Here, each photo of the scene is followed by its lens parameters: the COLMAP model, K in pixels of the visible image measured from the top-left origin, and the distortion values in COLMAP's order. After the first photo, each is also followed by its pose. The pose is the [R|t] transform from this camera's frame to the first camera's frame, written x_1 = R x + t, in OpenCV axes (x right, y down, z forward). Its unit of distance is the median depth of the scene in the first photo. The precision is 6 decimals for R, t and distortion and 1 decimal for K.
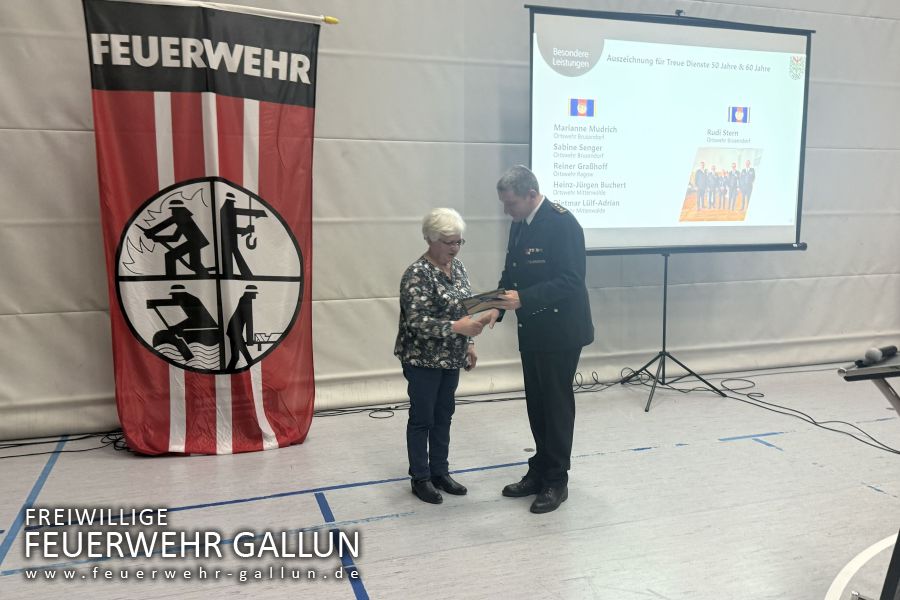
lens RADIAL K [[745.8, 0, 457.4], [0, 745.8, 301.4], [0, 0, 1]] dist [0.079942, -0.137957]
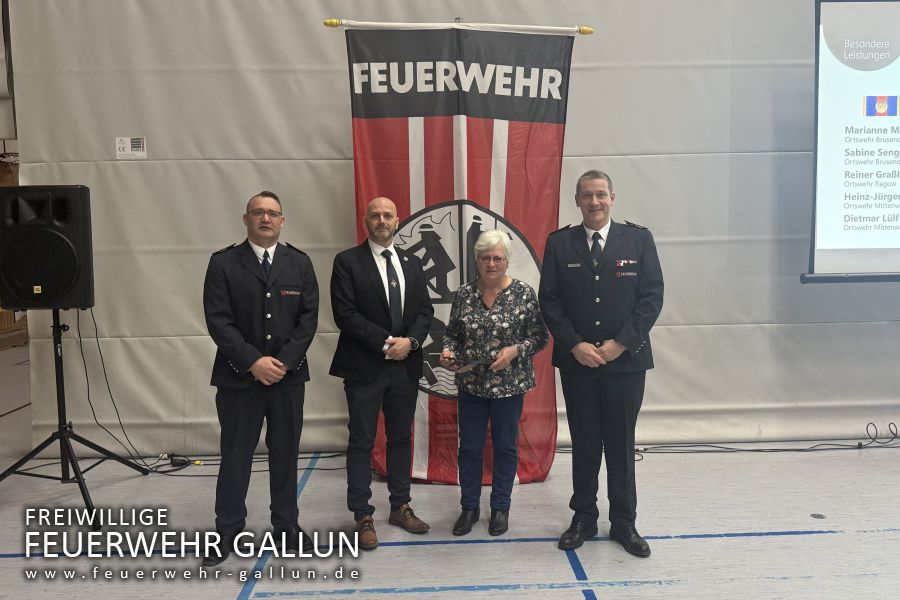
lens RADIAL K [[745.8, 0, 446.5], [0, 745.8, 299.0], [0, 0, 1]] dist [0.079942, -0.137957]
pose [[0.952261, 0.016680, -0.304830, -0.043068], [-0.026440, 0.999260, -0.027919, -0.008293], [0.304139, 0.034646, 0.951997, 0.067799]]
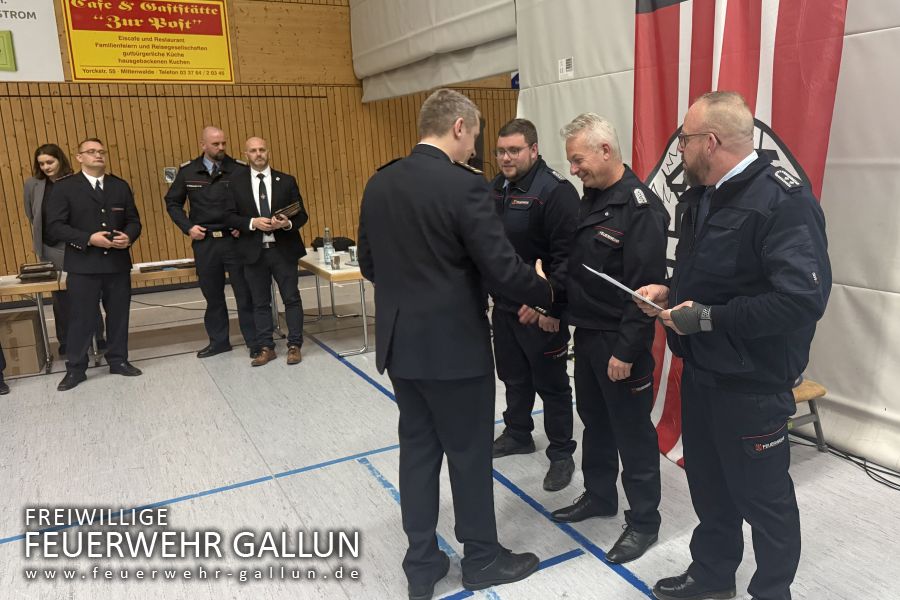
lens RADIAL K [[745.8, 0, 536.3], [0, 745.8, 308.4], [0, 0, 1]] dist [0.079942, -0.137957]
pose [[0.206191, 0.204429, -0.956919, 0.393217], [-0.088623, 0.977815, 0.189798, -0.095078], [0.974490, 0.045671, 0.219734, 0.666987]]
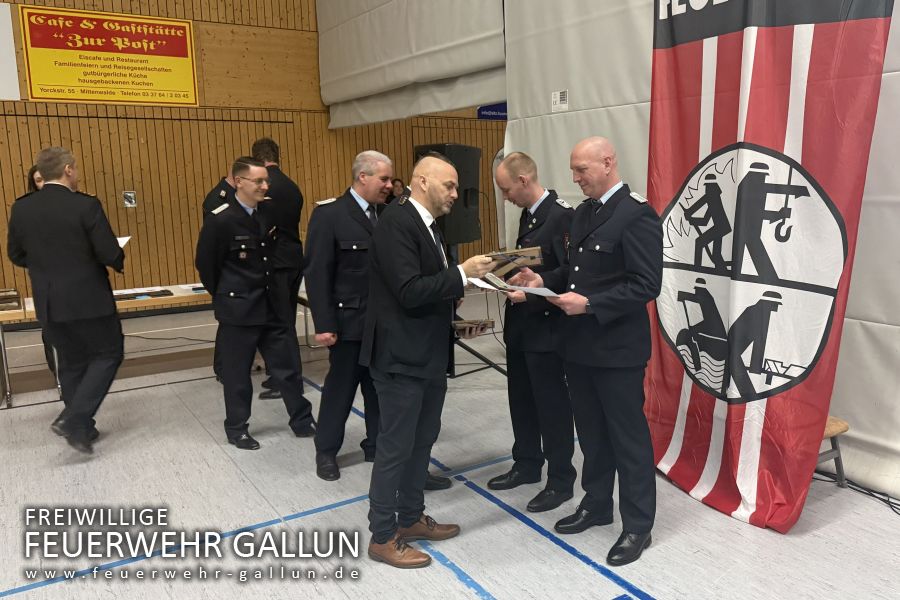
lens RADIAL K [[745.8, 0, 523.2], [0, 745.8, 306.1], [0, 0, 1]] dist [0.079942, -0.137957]
pose [[0.270957, 0.166728, -0.948042, 0.352655], [-0.106009, 0.984063, 0.142765, -0.087944], [0.956736, 0.061818, 0.284313, 0.583060]]
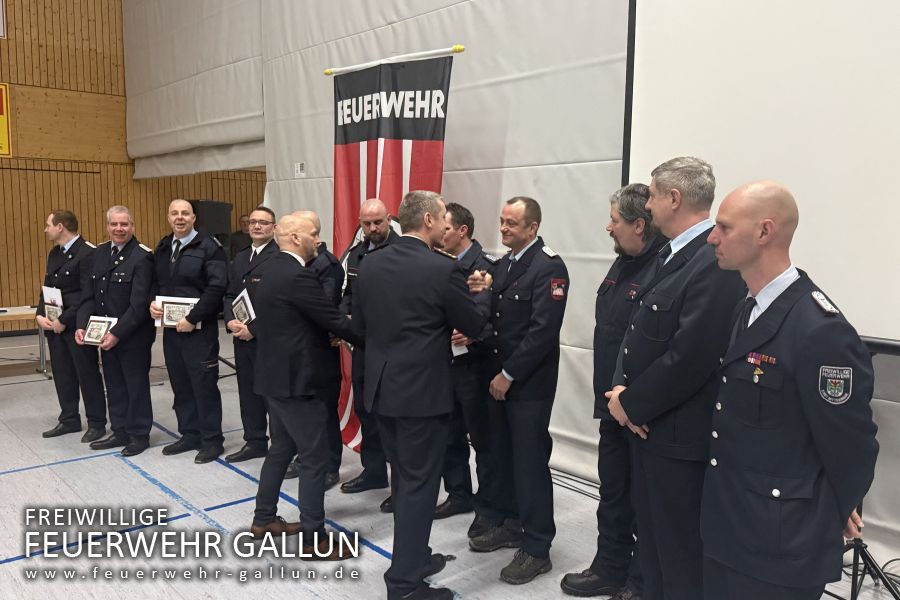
lens RADIAL K [[745.8, 0, 476.3], [0, 745.8, 308.9], [0, 0, 1]] dist [0.079942, -0.137957]
pose [[0.396619, 0.116476, -0.910564, 0.791812], [-0.127223, 0.989320, 0.071135, -0.116731], [0.909125, 0.087631, 0.407202, 0.678501]]
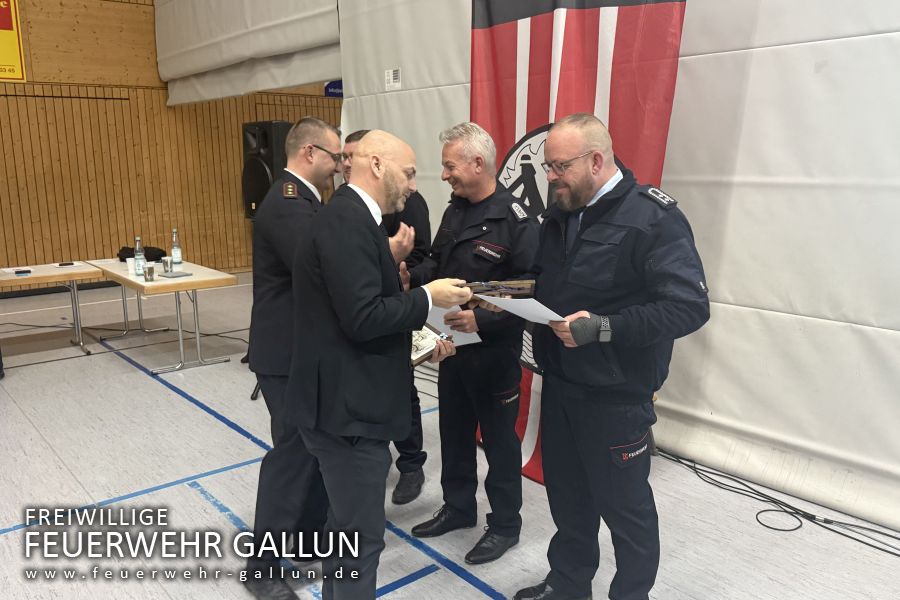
lens RADIAL K [[745.8, 0, 451.8], [0, 745.8, 310.9], [0, 0, 1]] dist [0.079942, -0.137957]
pose [[0.348294, 0.192660, -0.917373, 0.376149], [-0.105794, 0.980477, 0.165747, -0.092981], [0.931396, 0.039324, 0.361877, 0.629225]]
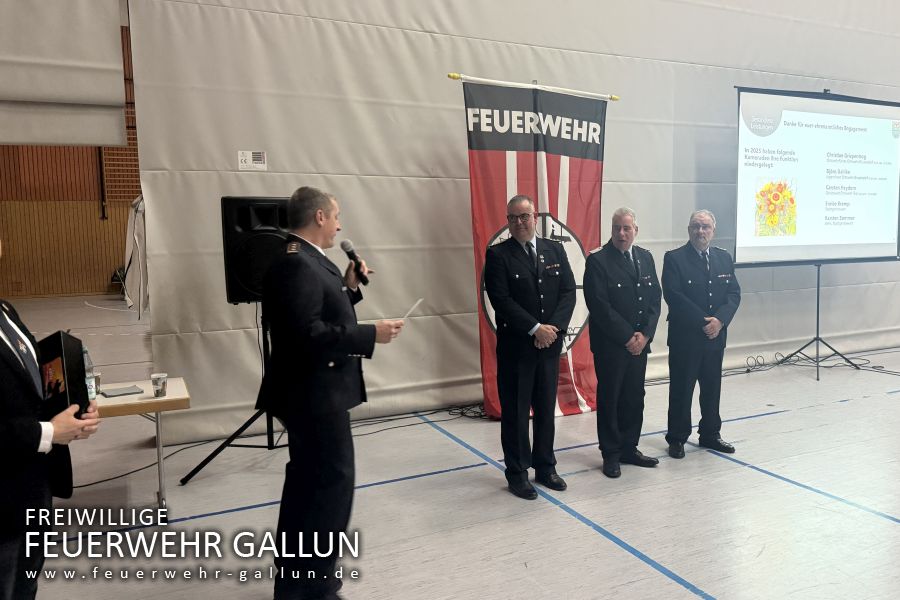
lens RADIAL K [[760.4, 0, 528.3], [0, 760.4, 302.1], [0, 0, 1]] dist [0.061051, -0.091464]
pose [[0.986447, -0.020264, 0.162822, -0.574672], [0.023694, 0.999536, -0.019152, 0.020765], [-0.162359, 0.022751, 0.986469, -0.344595]]
